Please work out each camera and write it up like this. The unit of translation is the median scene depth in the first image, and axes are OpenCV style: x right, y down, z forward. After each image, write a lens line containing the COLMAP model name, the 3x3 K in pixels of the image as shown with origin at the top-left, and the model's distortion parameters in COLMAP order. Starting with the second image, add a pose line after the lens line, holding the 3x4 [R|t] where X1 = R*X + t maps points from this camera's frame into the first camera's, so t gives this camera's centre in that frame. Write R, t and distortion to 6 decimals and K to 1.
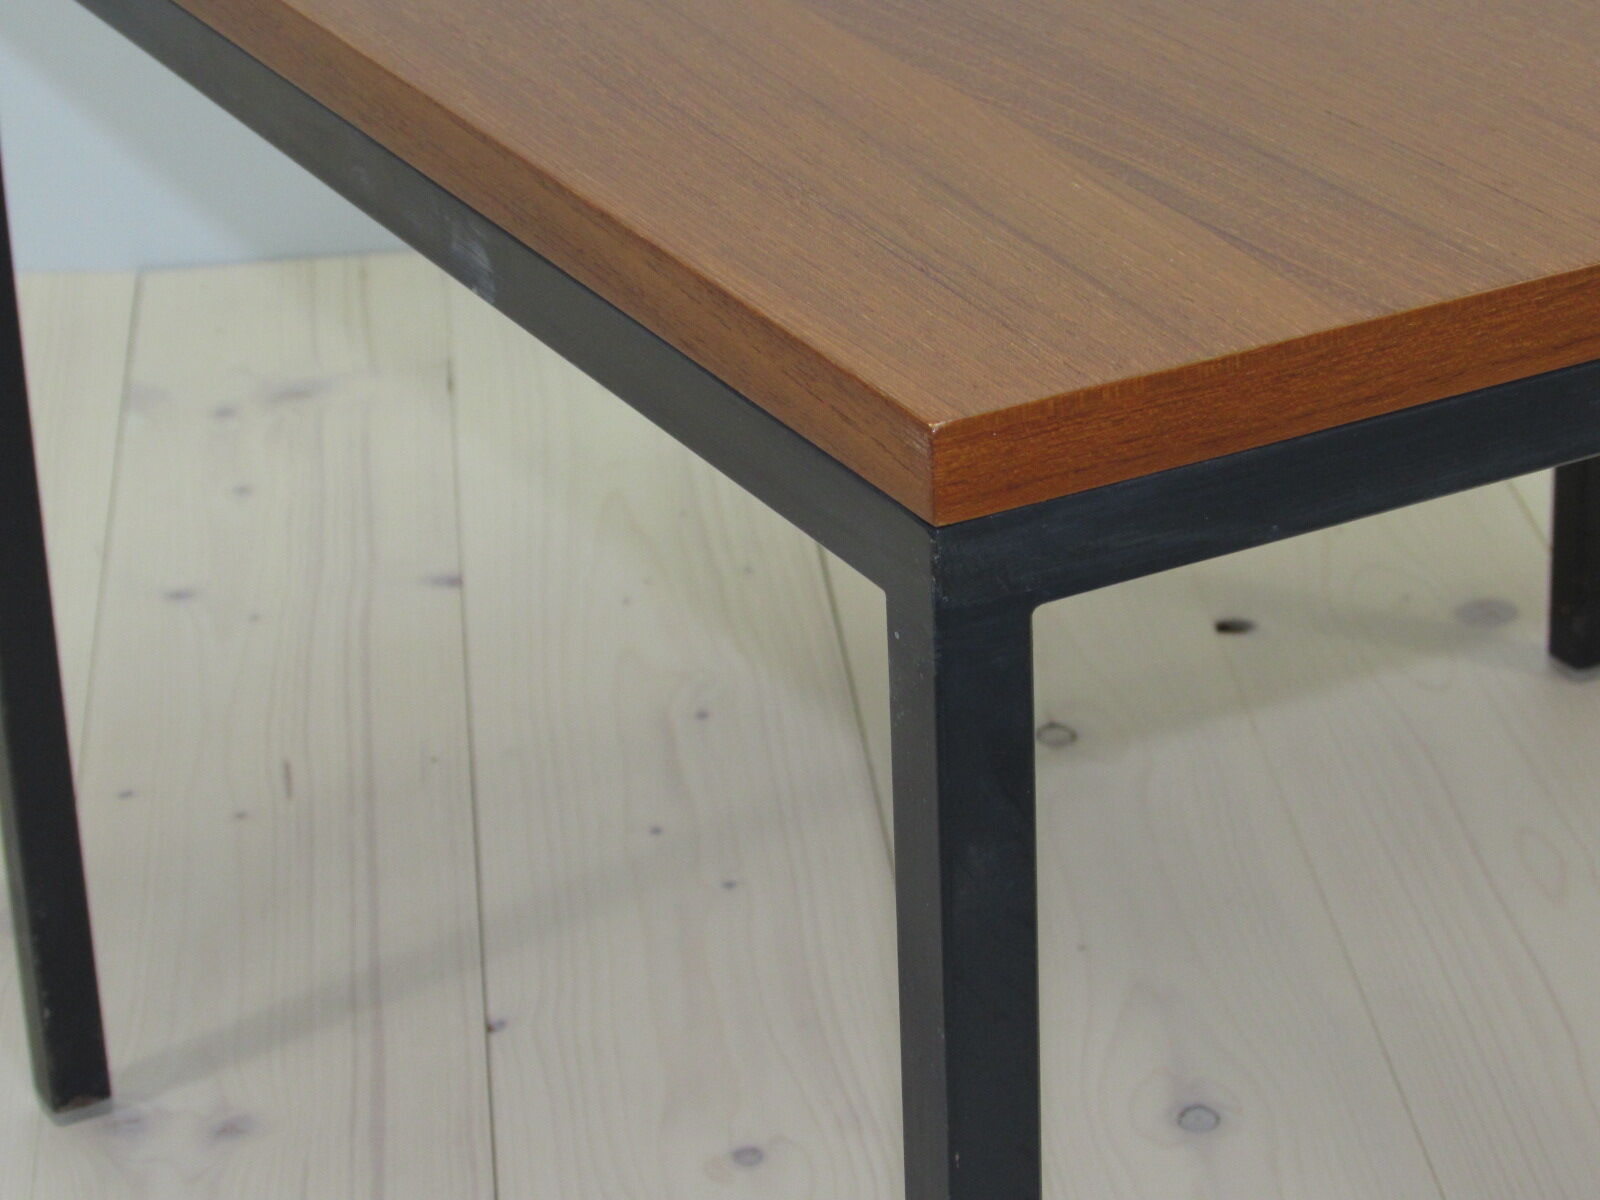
lens RADIAL K [[4738.1, 0, 803.0], [0, 4738.1, 600.4], [0, 0, 1]] dist [-0.074116, 0.000000]
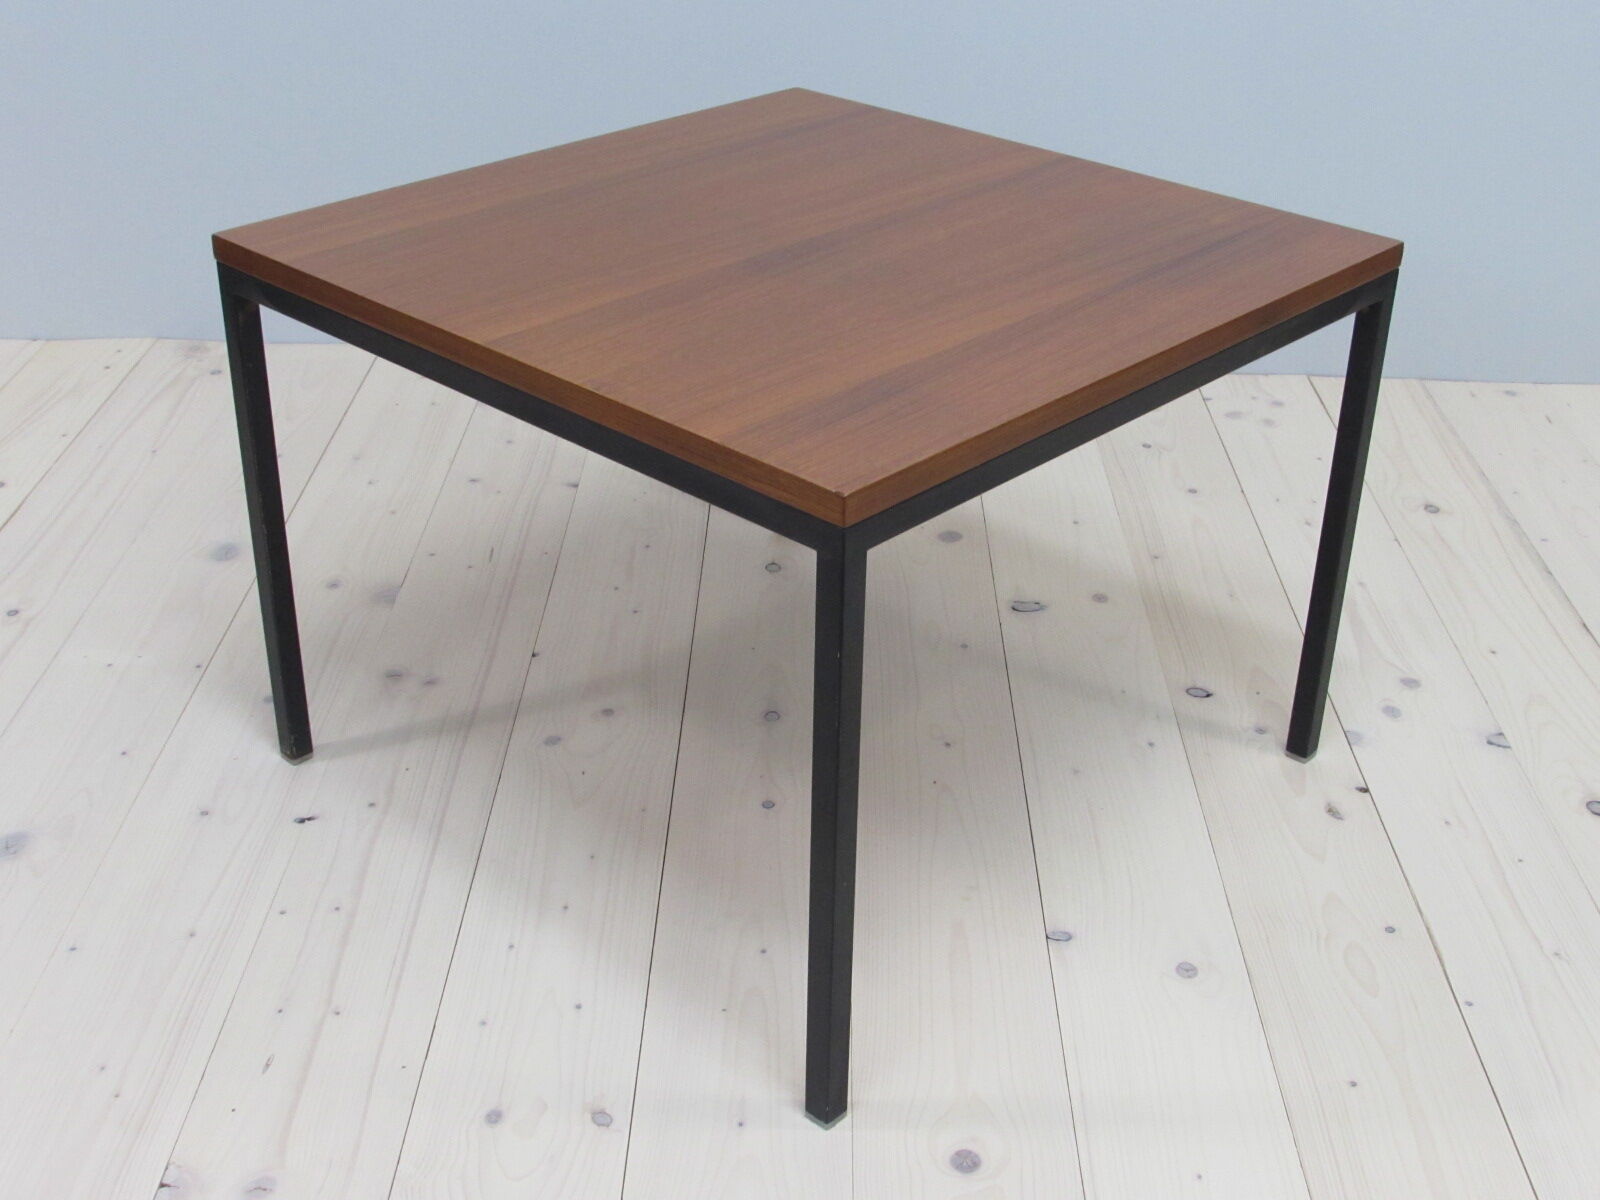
lens RADIAL K [[1992.7, 0, 791.4], [0, 1992.7, 588.9], [0, 0, 1]] dist [-0.081807, 0.000000]
pose [[0.992395, 0.101281, -0.069958, 0.163618], [-0.096652, 0.993083, 0.066662, -0.040729], [0.076226, -0.059393, 0.995320, -0.141648]]
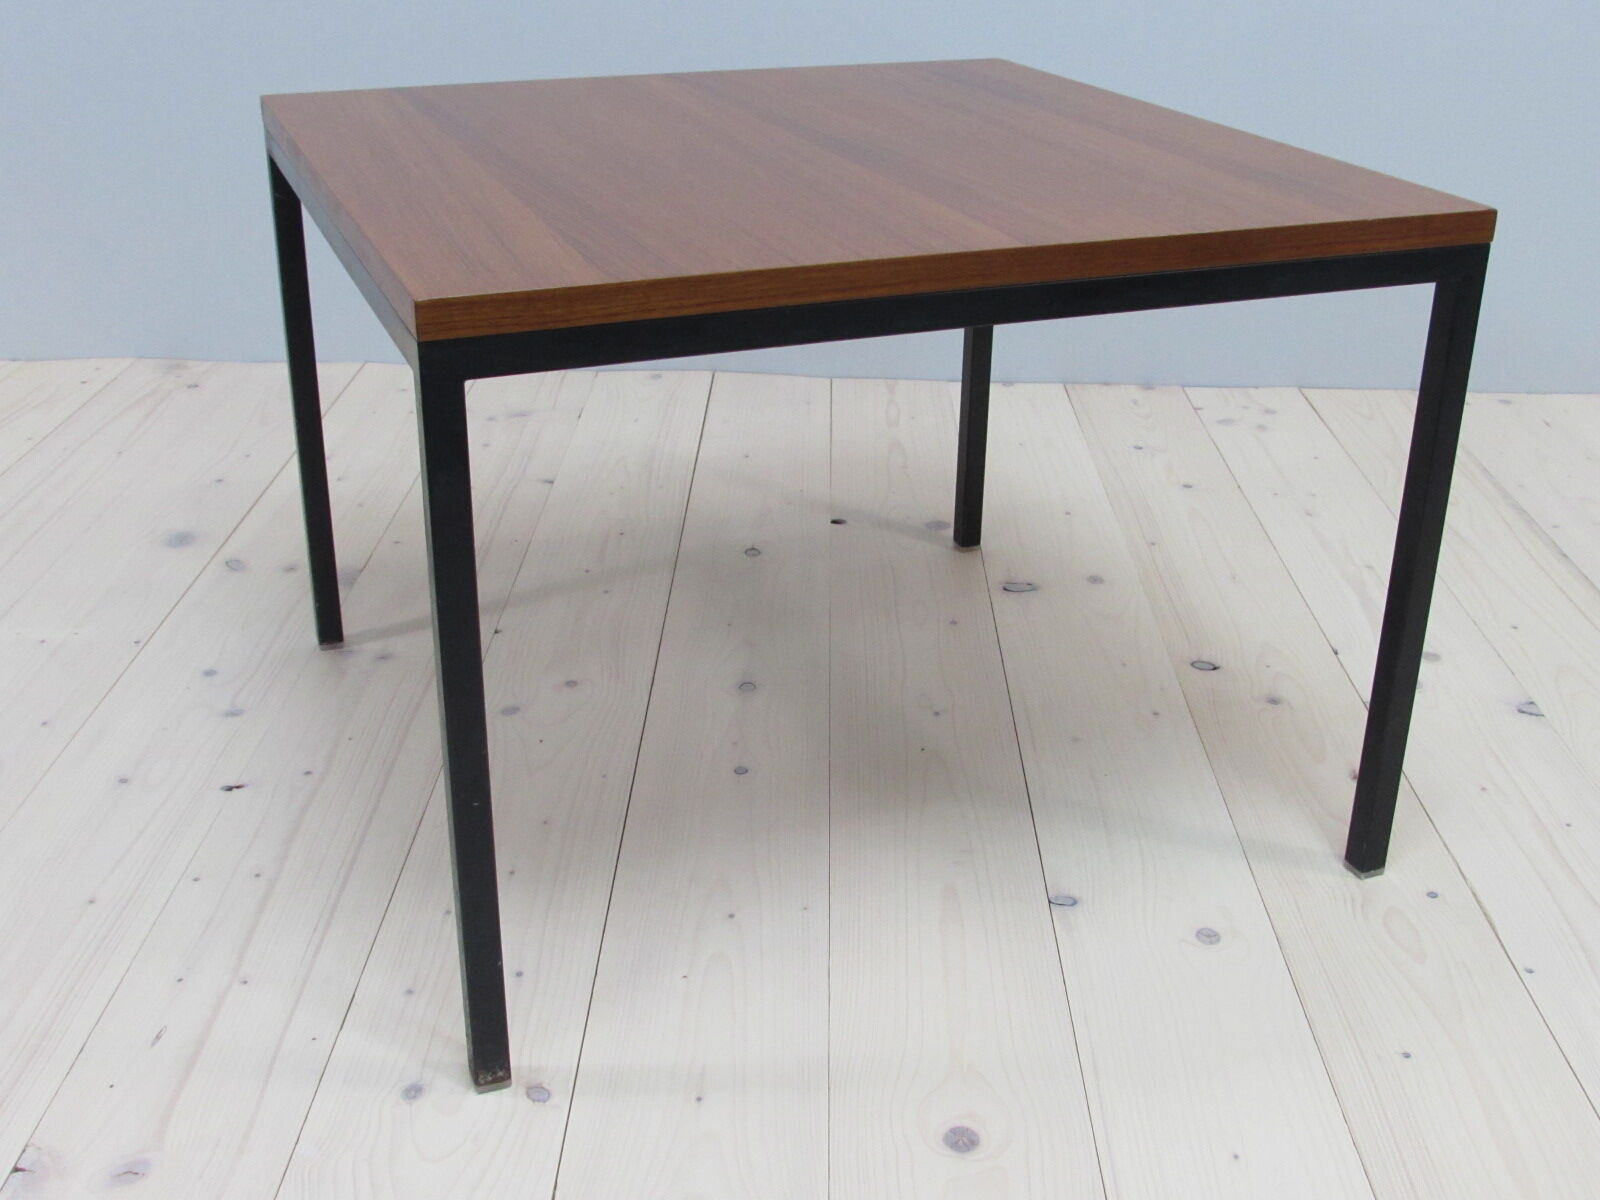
lens RADIAL K [[1816.3, 0, 797.3], [0, 1816.3, 592.9], [0, 0, 1]] dist [-0.059384, 0.000000]
pose [[0.992850, 0.092352, -0.075624, 0.174794], [-0.092726, 0.995691, -0.001444, 0.056211], [0.075165, 0.008446, 0.997135, 0.022813]]
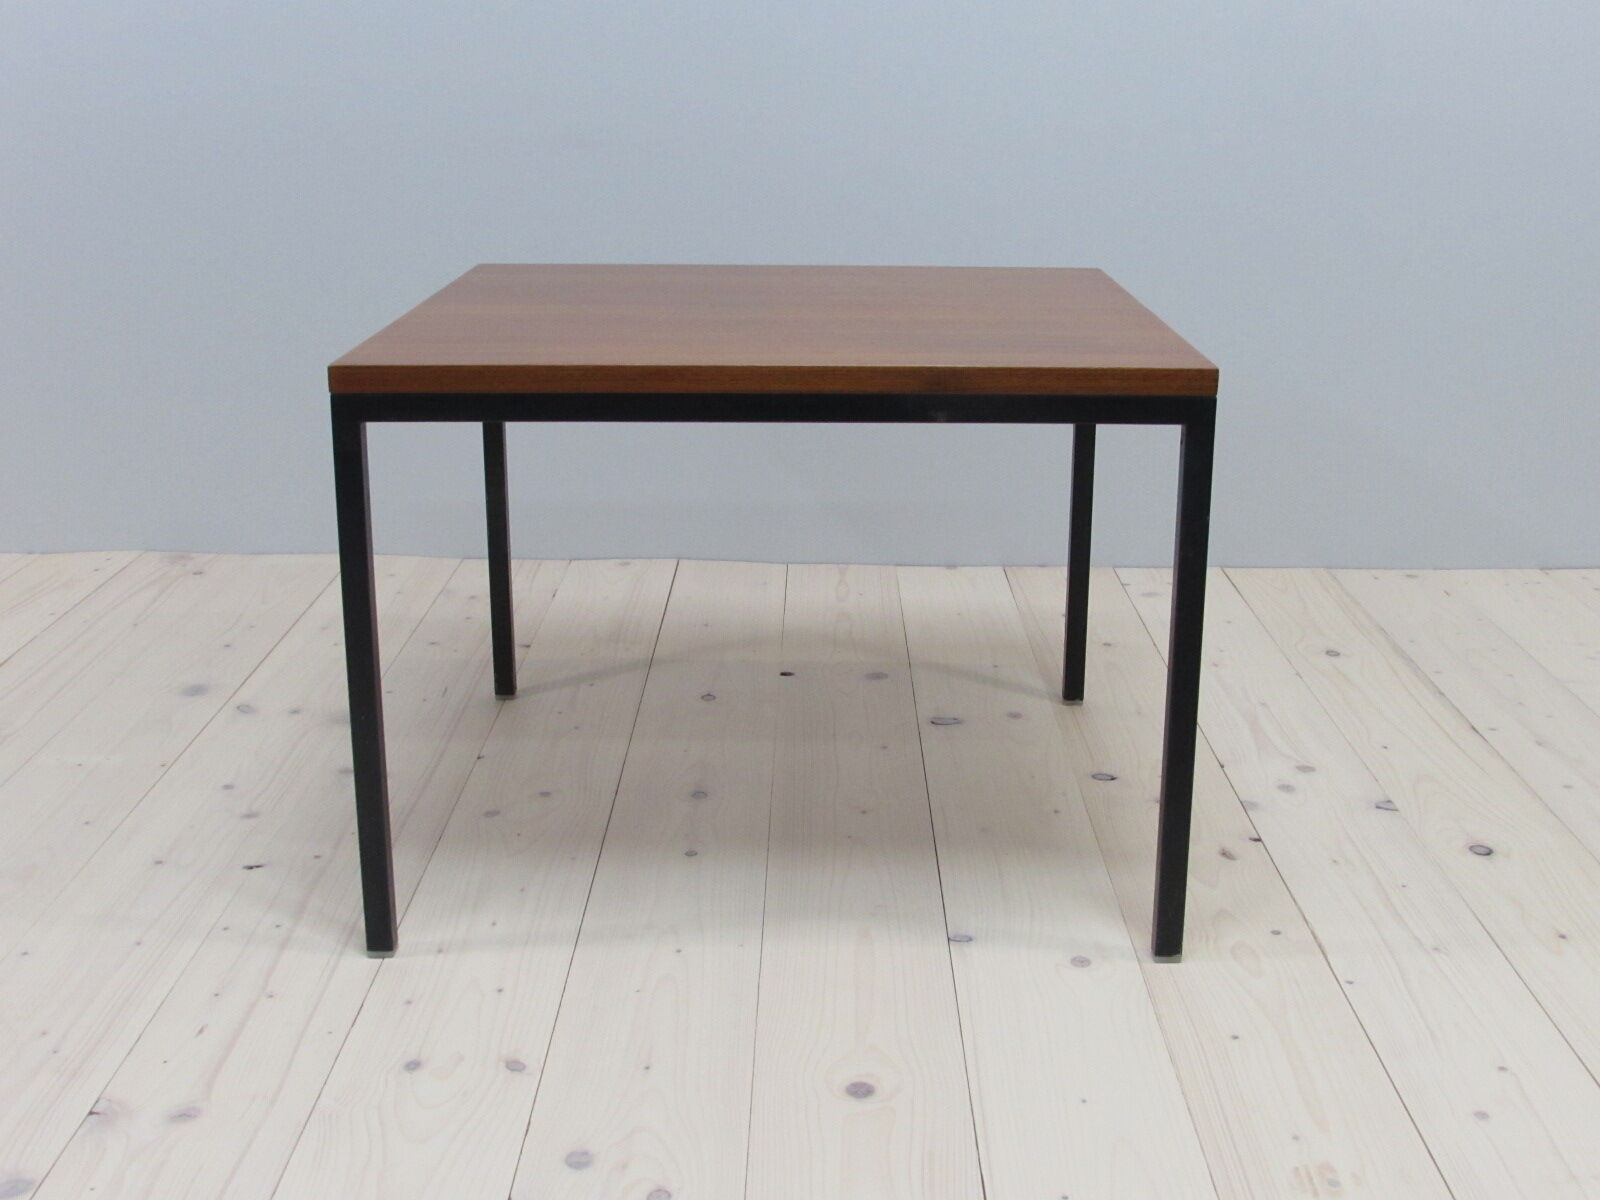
lens RADIAL K [[1992.7, 0, 792.2], [0, 1992.7, 589.4], [0, 0, 1]] dist [-0.081807, 0.000000]
pose [[0.993578, 0.070769, -0.088291, 0.233160], [-0.083522, 0.985106, -0.150300, 0.160041], [0.076340, 0.156709, 0.984690, -0.216936]]
